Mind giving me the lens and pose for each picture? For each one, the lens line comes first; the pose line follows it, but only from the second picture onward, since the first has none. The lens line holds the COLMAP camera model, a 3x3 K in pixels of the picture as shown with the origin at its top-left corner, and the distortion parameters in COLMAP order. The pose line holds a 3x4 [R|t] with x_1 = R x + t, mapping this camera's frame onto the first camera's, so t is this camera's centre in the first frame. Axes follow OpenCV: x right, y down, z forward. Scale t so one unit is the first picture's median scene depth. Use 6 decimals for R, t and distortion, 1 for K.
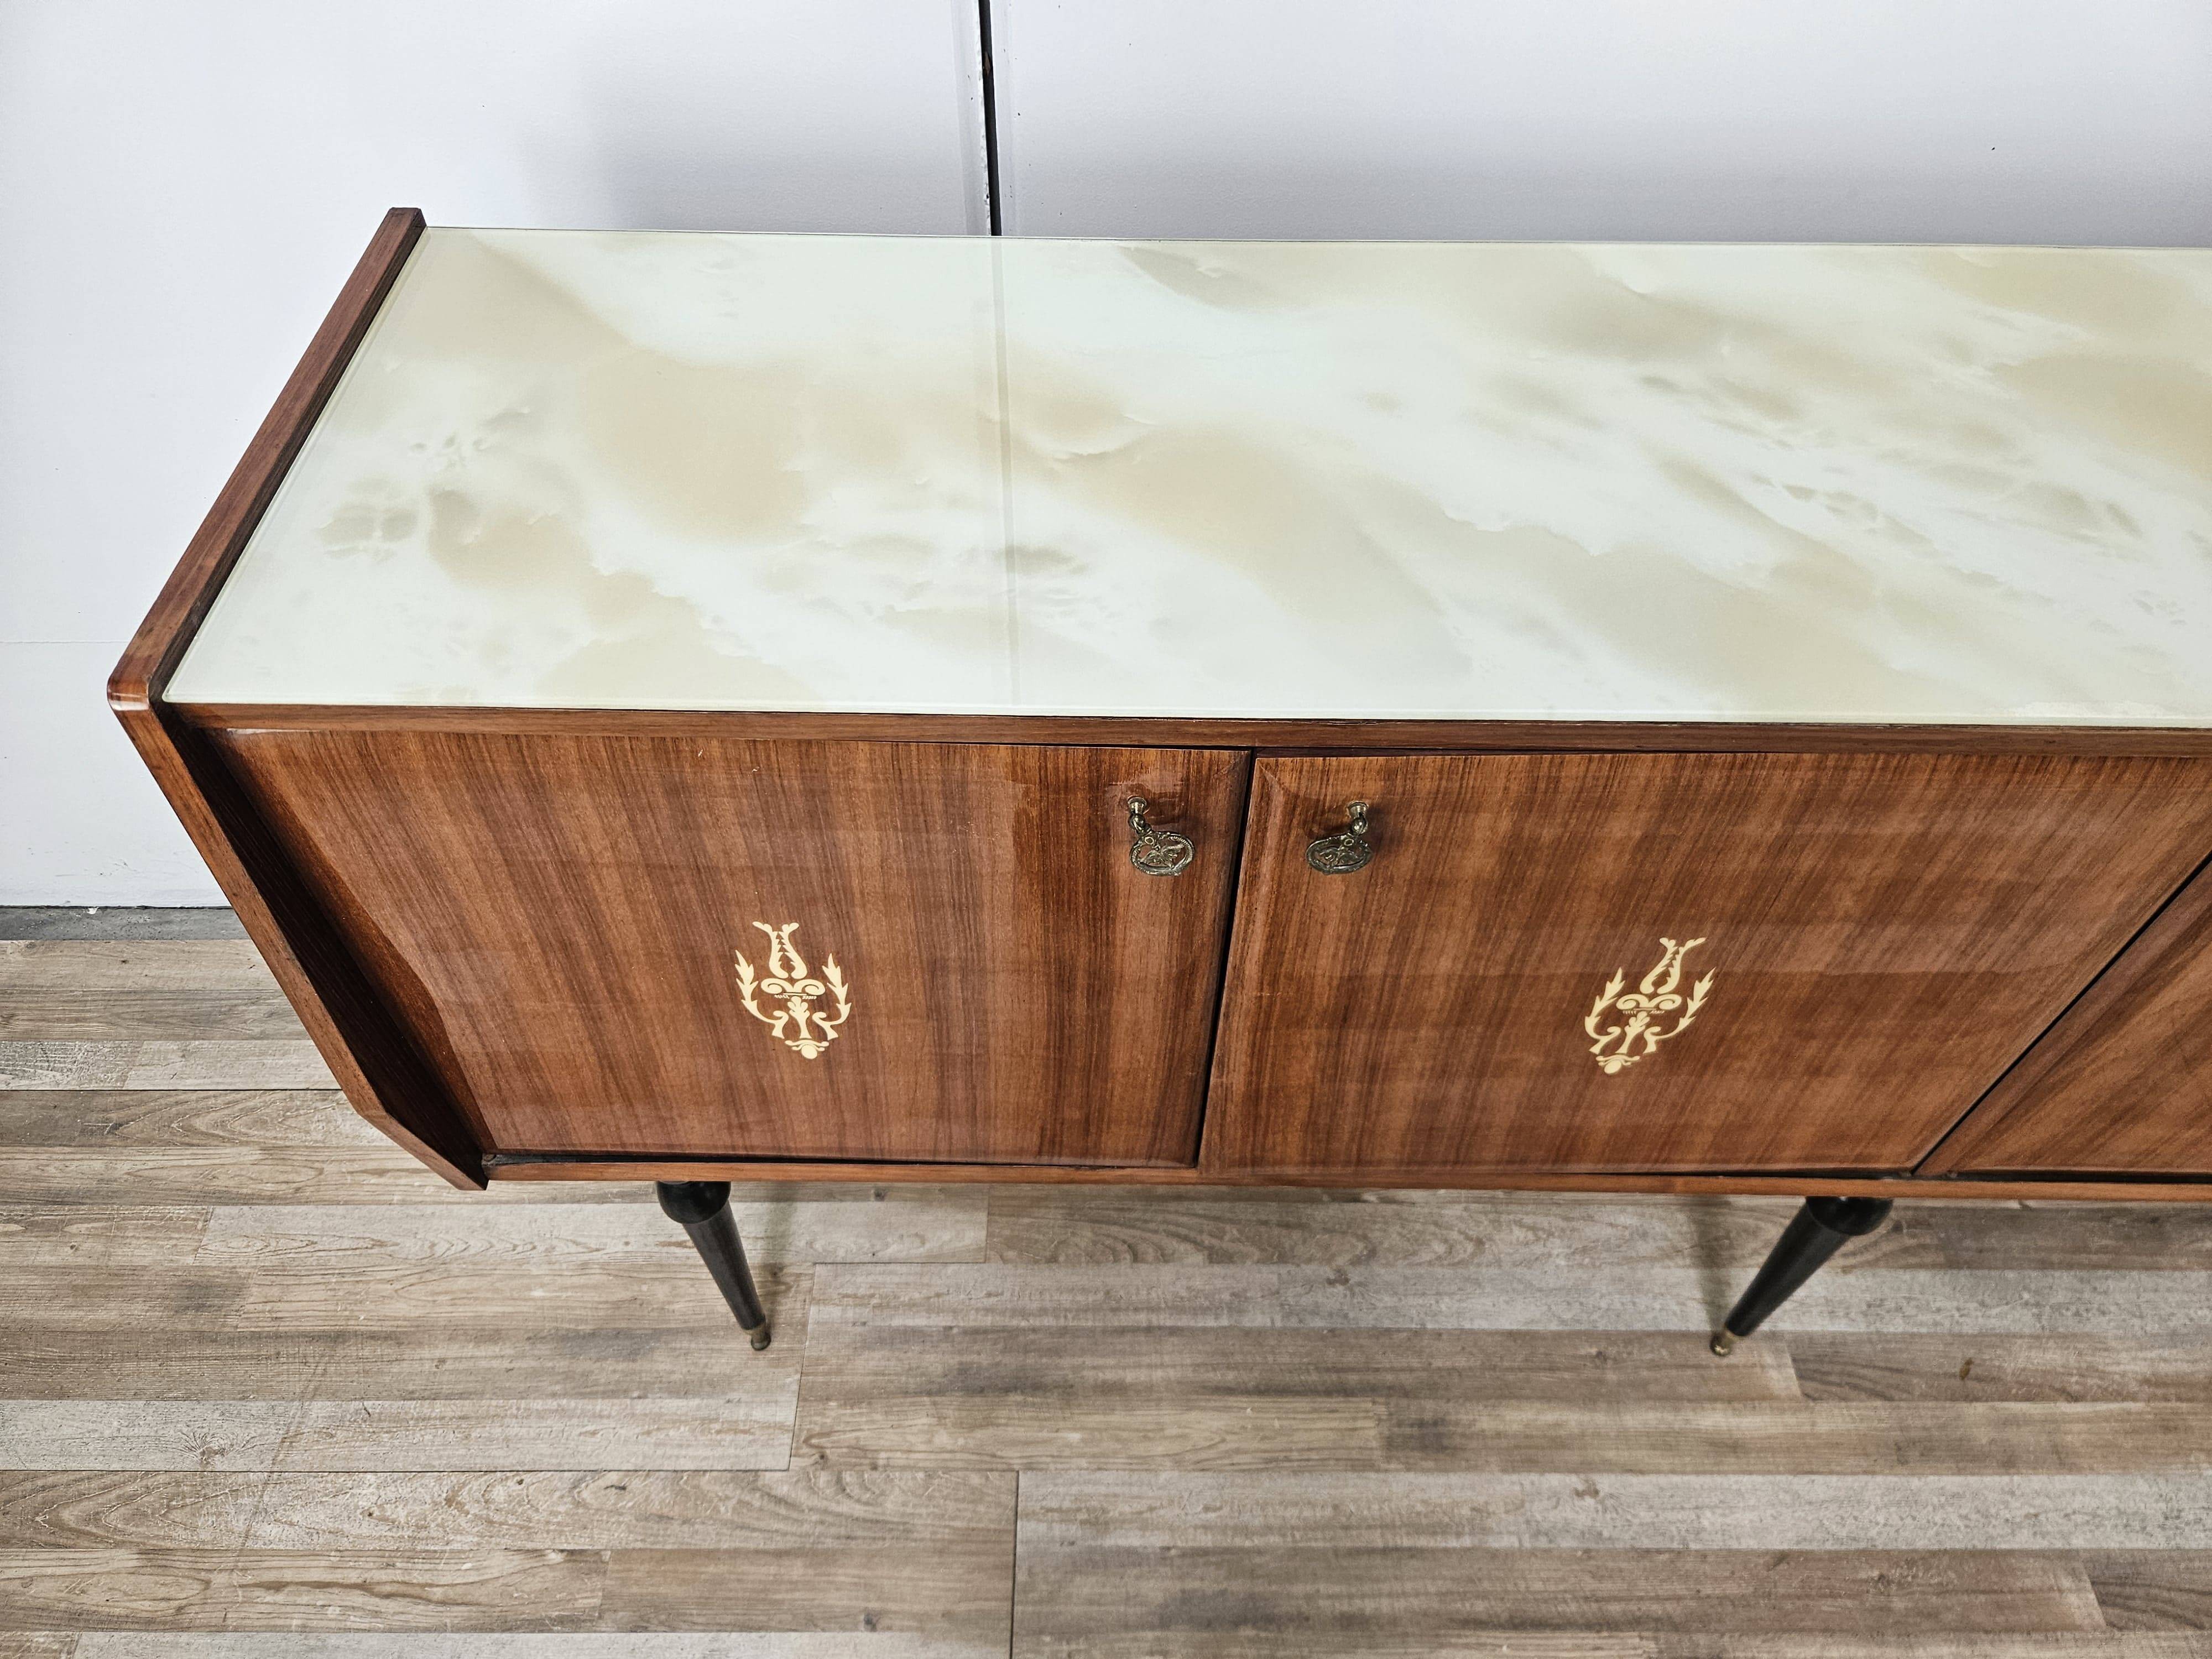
lens RADIAL K [[1504.2, 0, 1100.2], [0, 1504.2, 820.1], [0, 0, 1]] dist [0.049728, -0.052117]
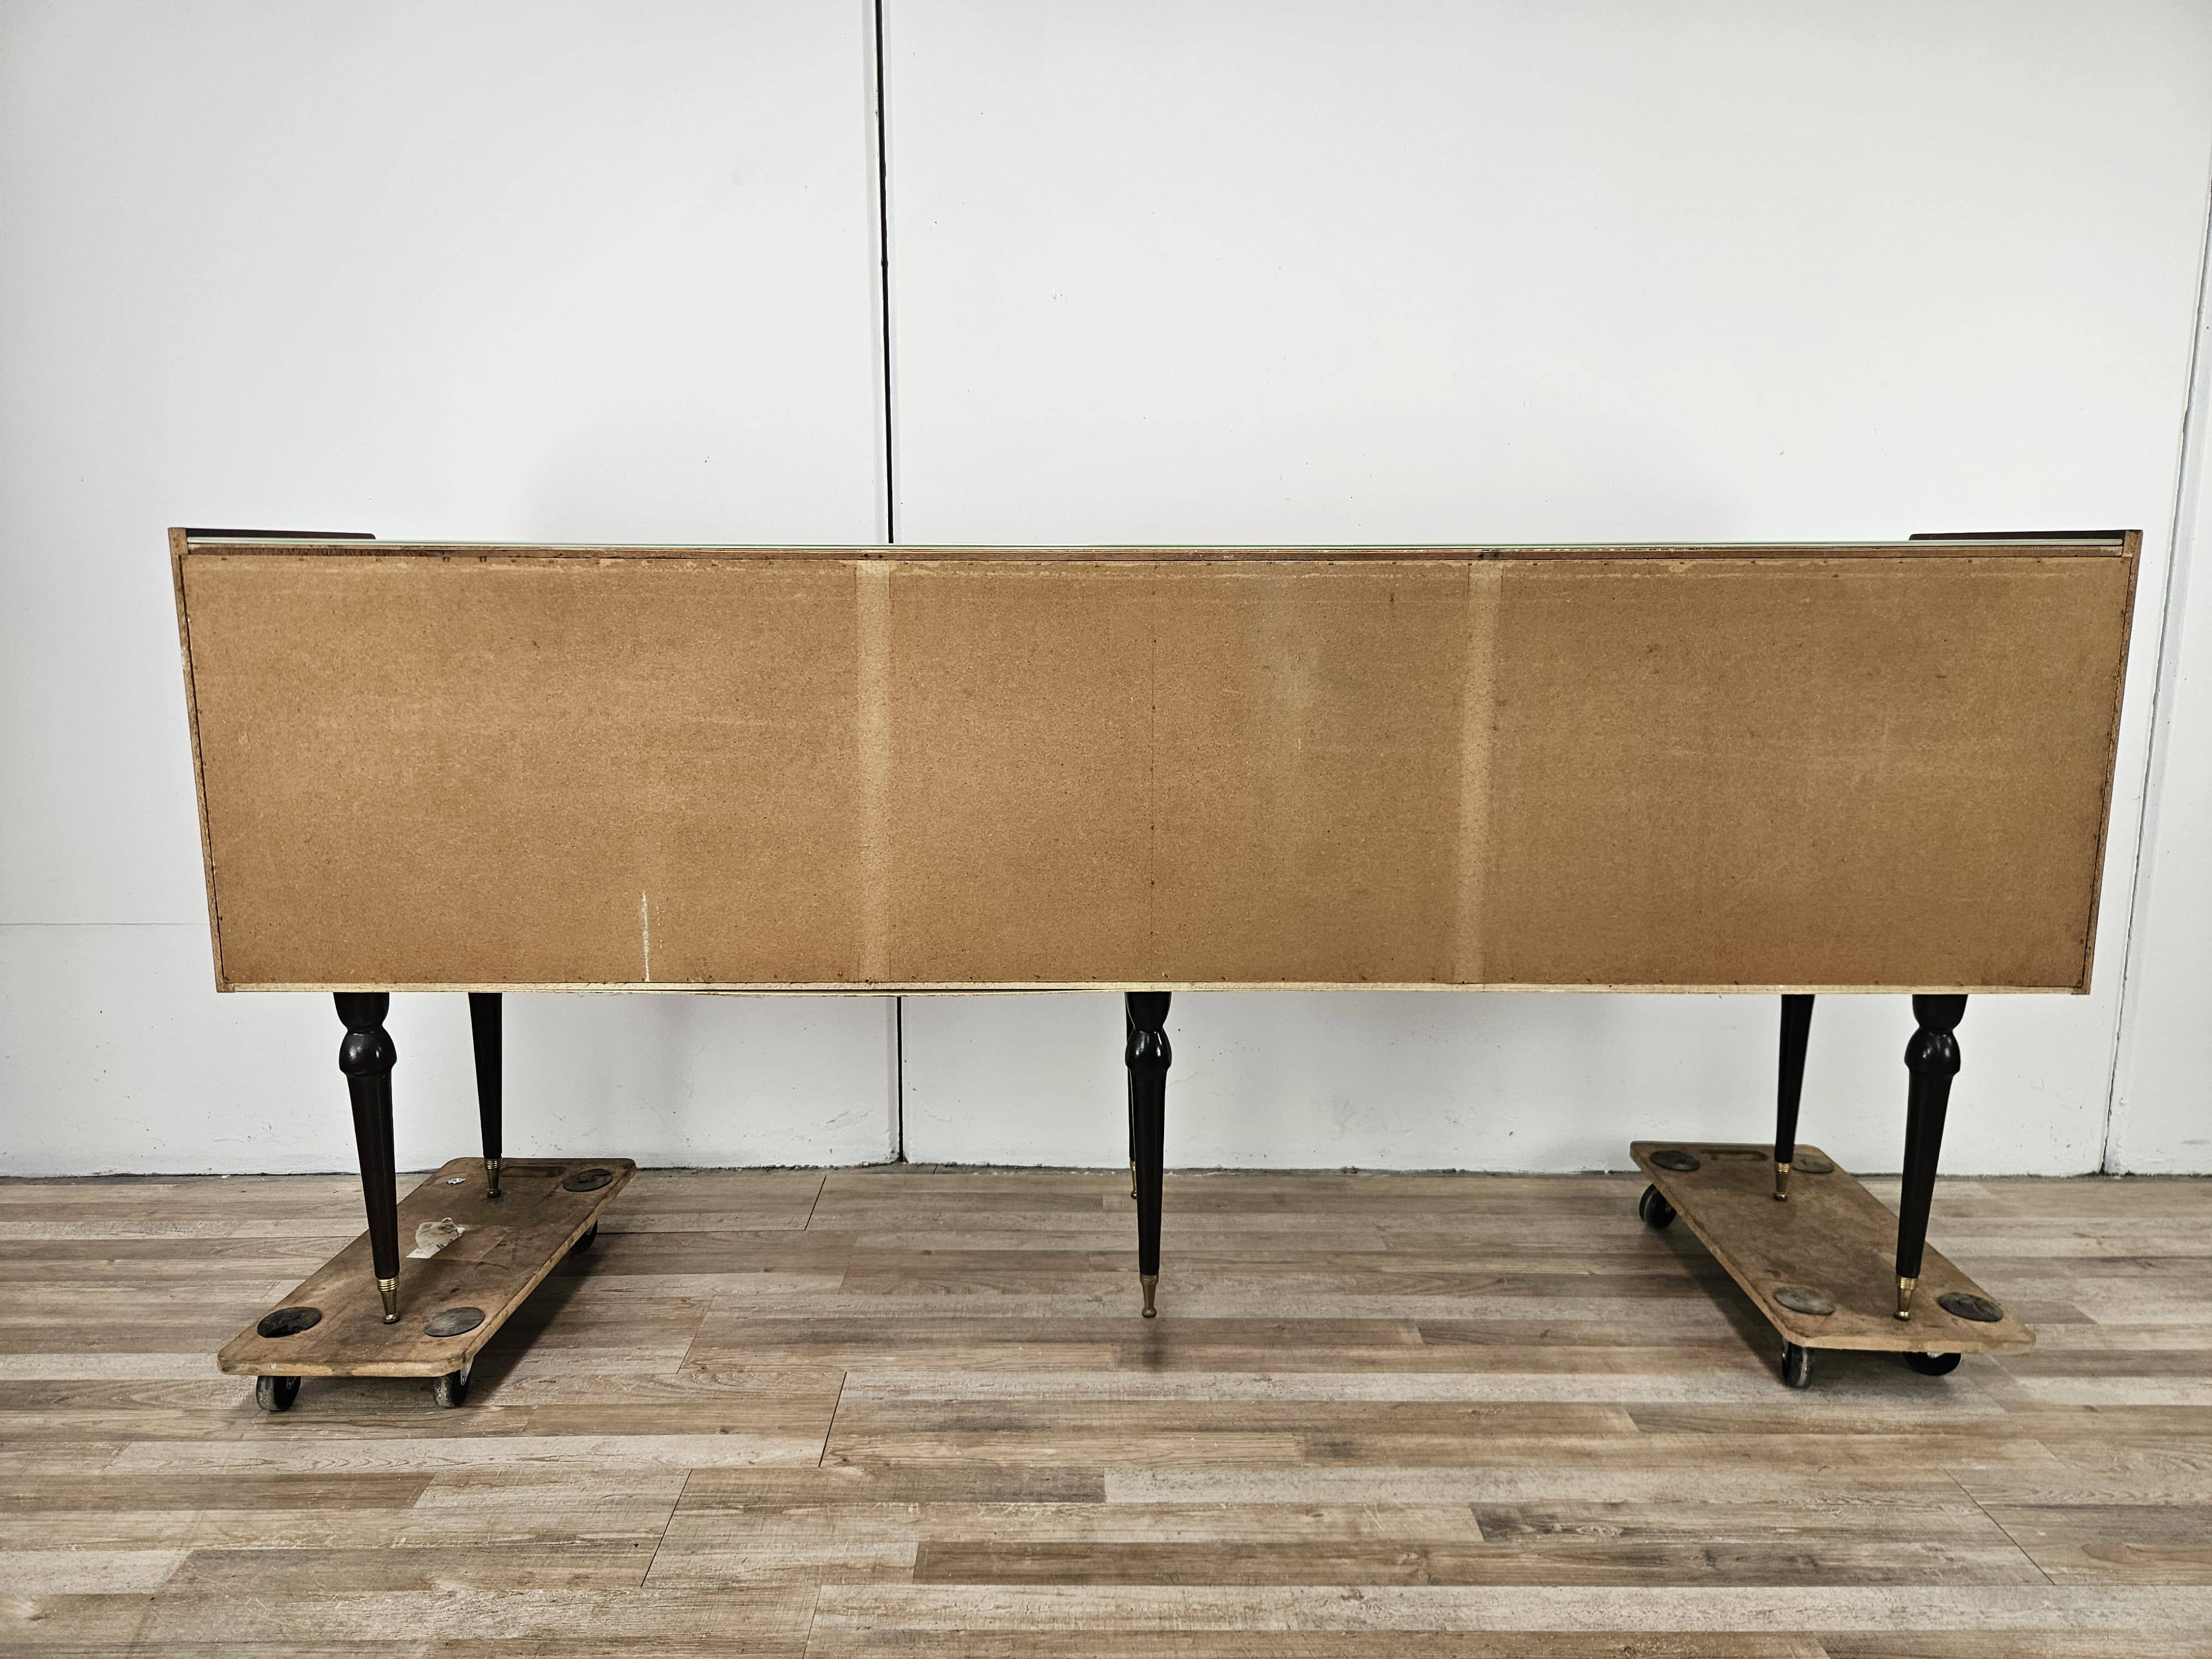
lens RADIAL K [[1503.1, 0, 1087.3], [0, 1503.1, 787.2], [0, 0, 1]] dist [0.051338, -0.048401]
pose [[0.999957, -0.001753, 0.009155, 0.146630], [0.007392, 0.747423, -0.664307, 0.916552], [-0.005678, 0.664346, 0.747403, -0.357521]]
